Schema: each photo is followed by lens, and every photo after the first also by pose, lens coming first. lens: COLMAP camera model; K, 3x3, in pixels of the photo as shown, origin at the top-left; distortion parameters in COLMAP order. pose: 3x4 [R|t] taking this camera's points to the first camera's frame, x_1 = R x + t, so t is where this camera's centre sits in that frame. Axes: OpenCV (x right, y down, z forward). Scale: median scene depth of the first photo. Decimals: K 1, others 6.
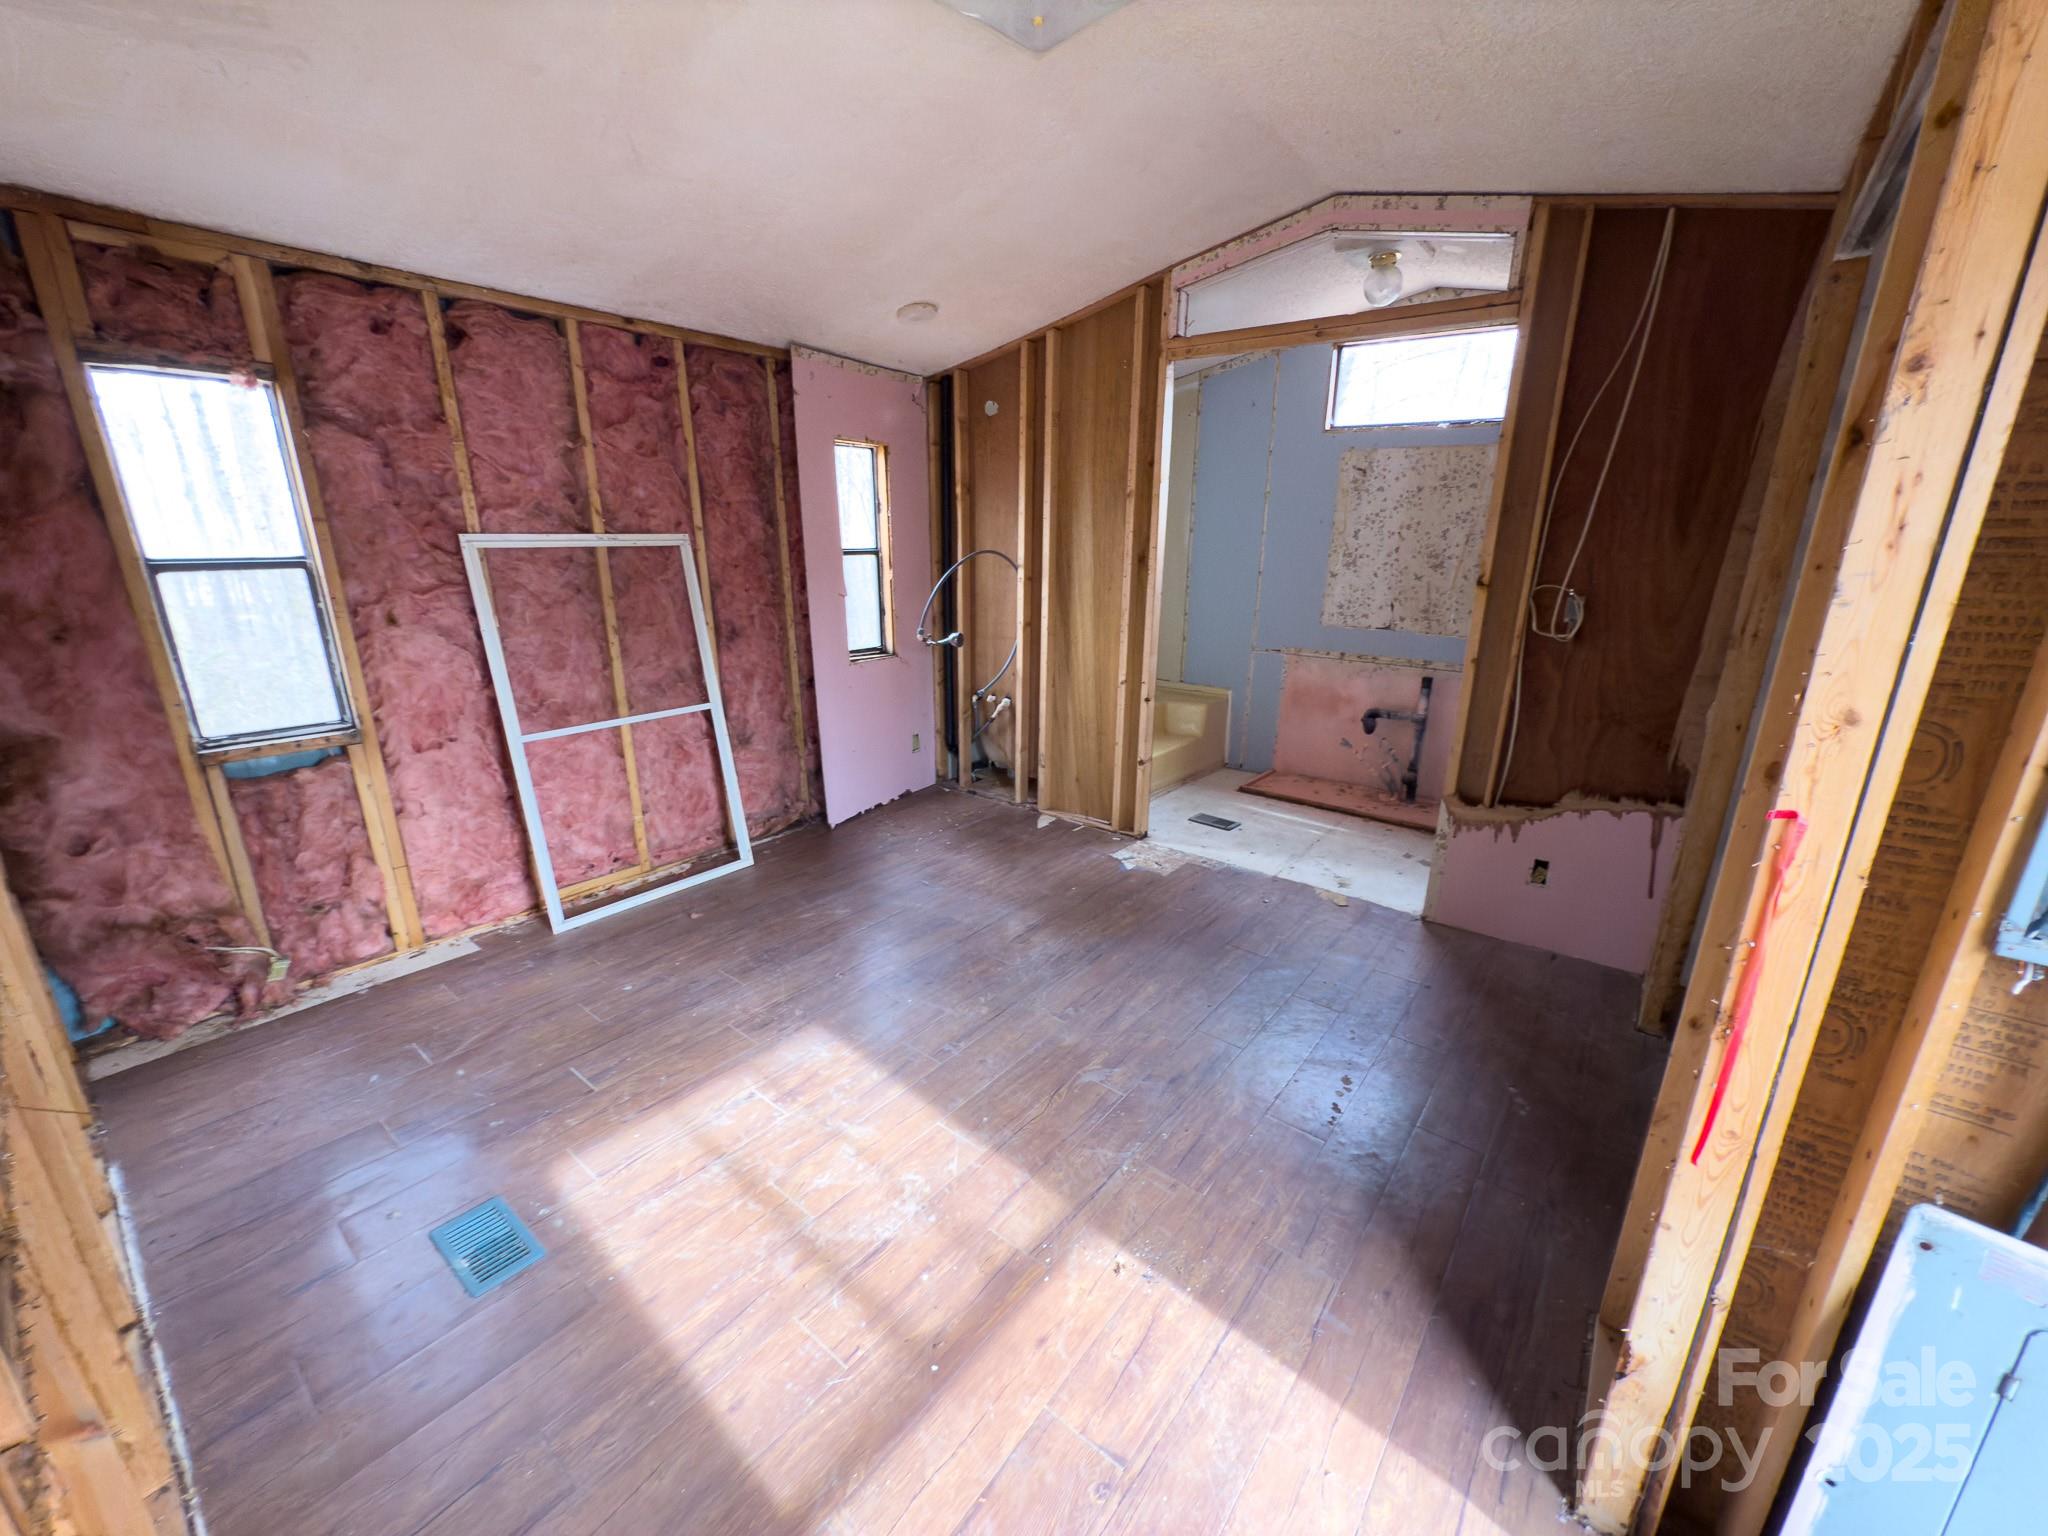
lens RADIAL K [[814.4, 0, 1028.0], [0, 814.4, 773.6], [0, 0, 1]] dist [-0.001520, -0.000016]
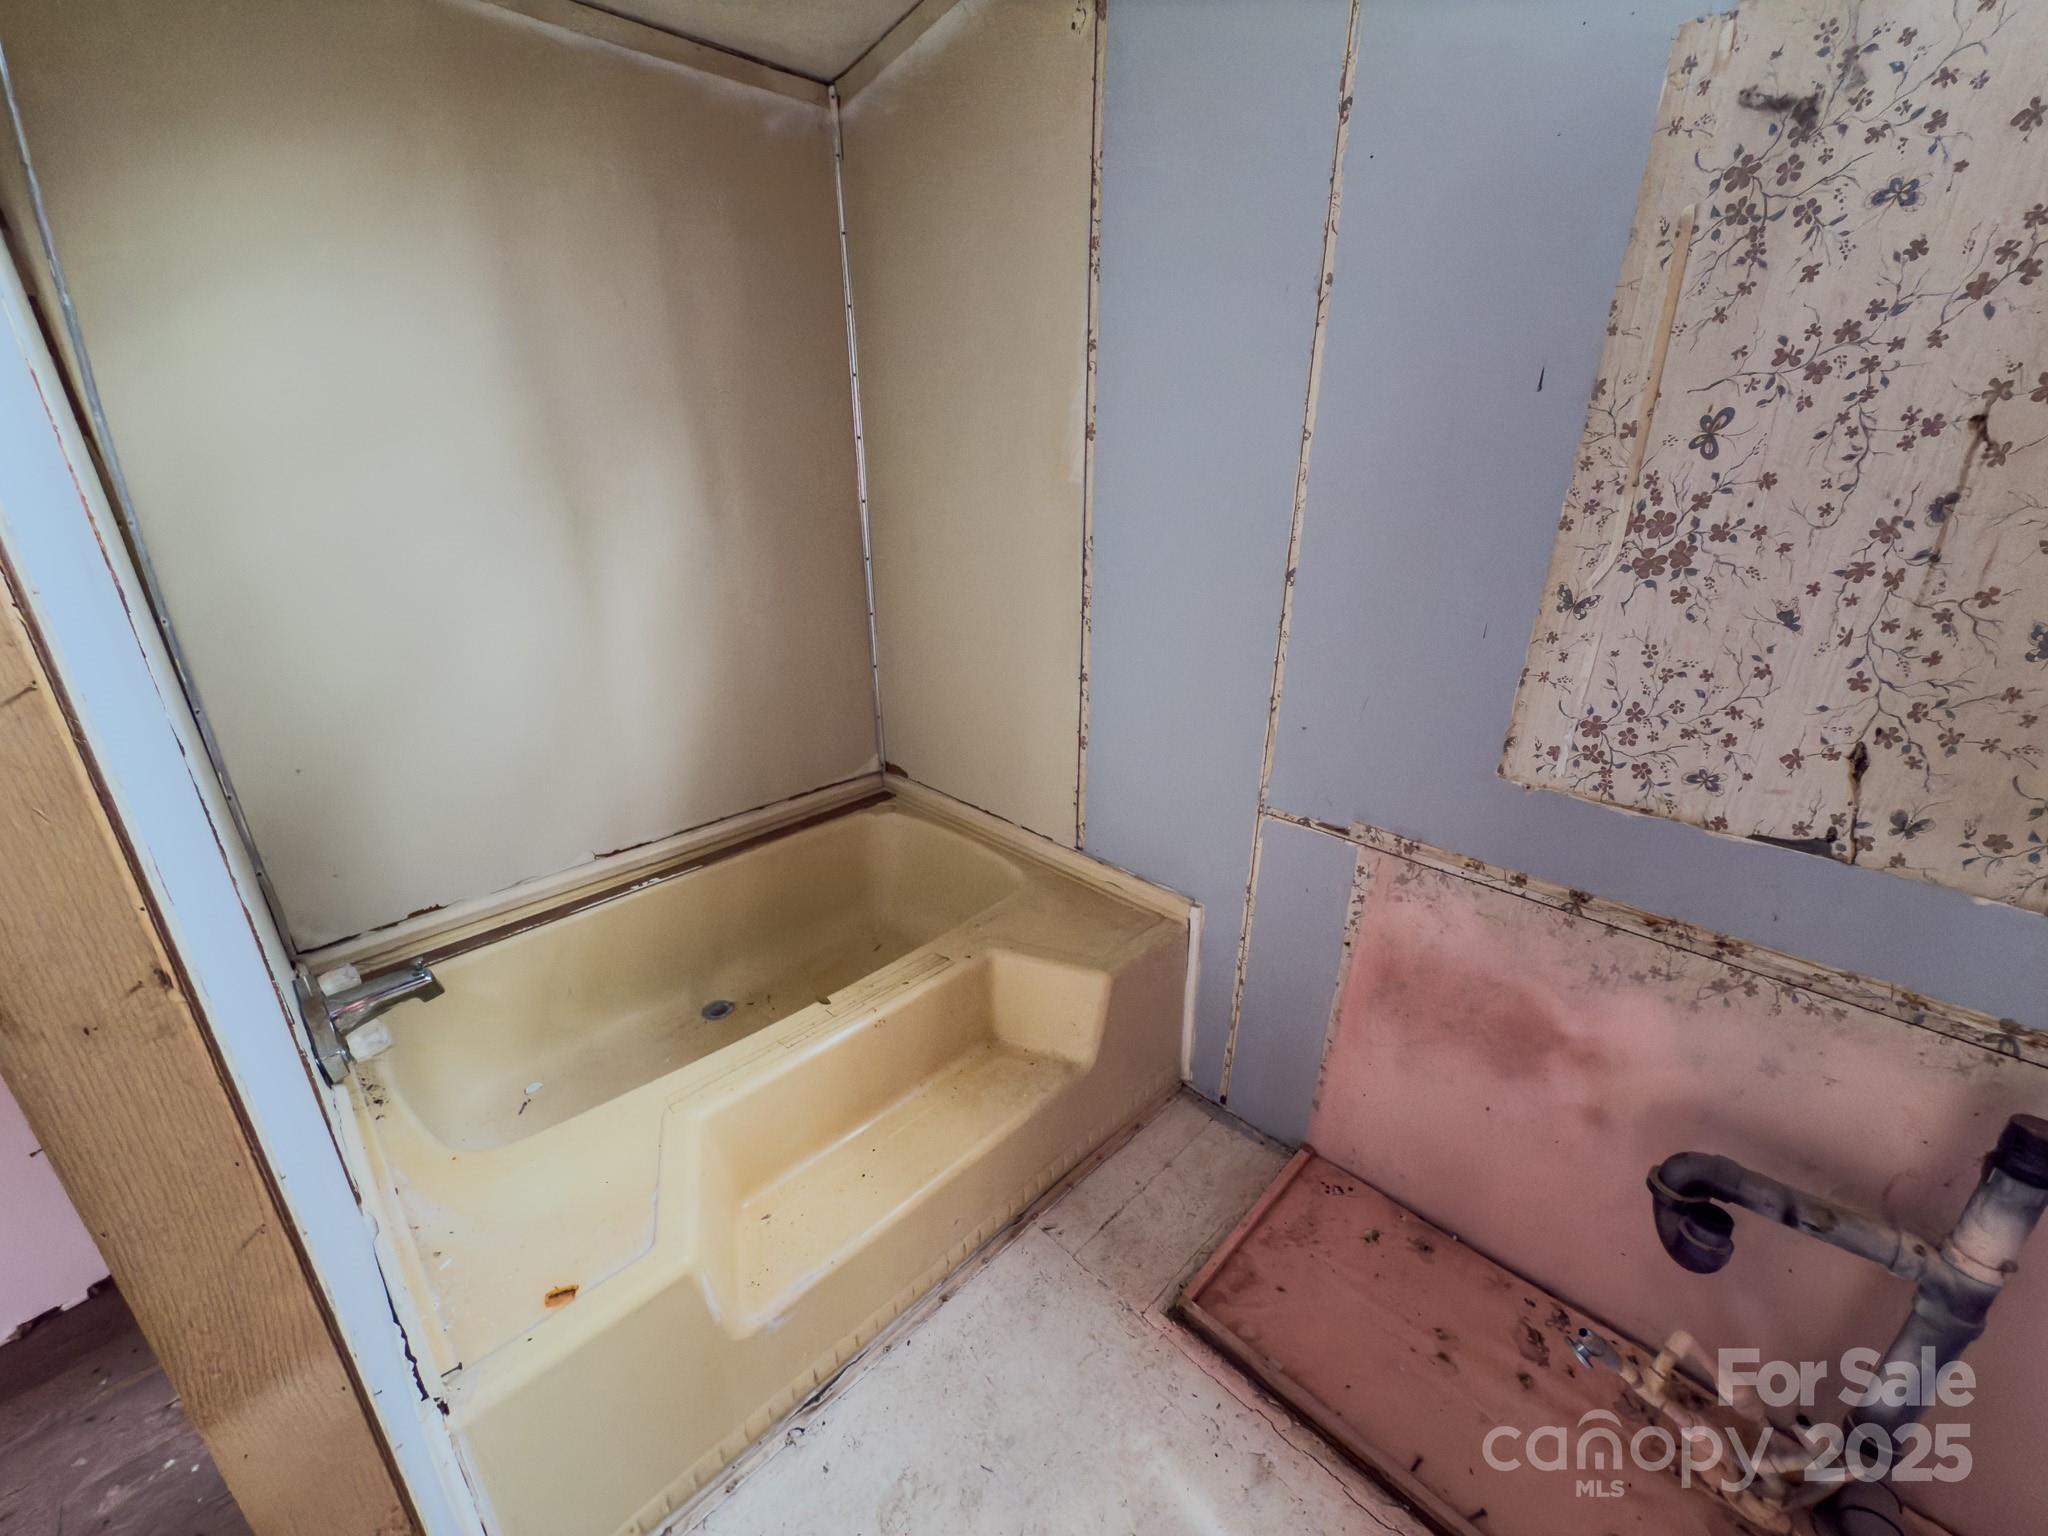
lens RADIAL K [[814.4, 0, 1020.2], [0, 814.4, 768.8], [0, 0, 1]] dist [-0.001520, -0.000016]
pose [[0.992252, 0.035543, -0.119045, 0.246012], [-0.025684, 0.996189, 0.083351, -0.217028], [0.121554, -0.079648, 0.989384, 0.753108]]
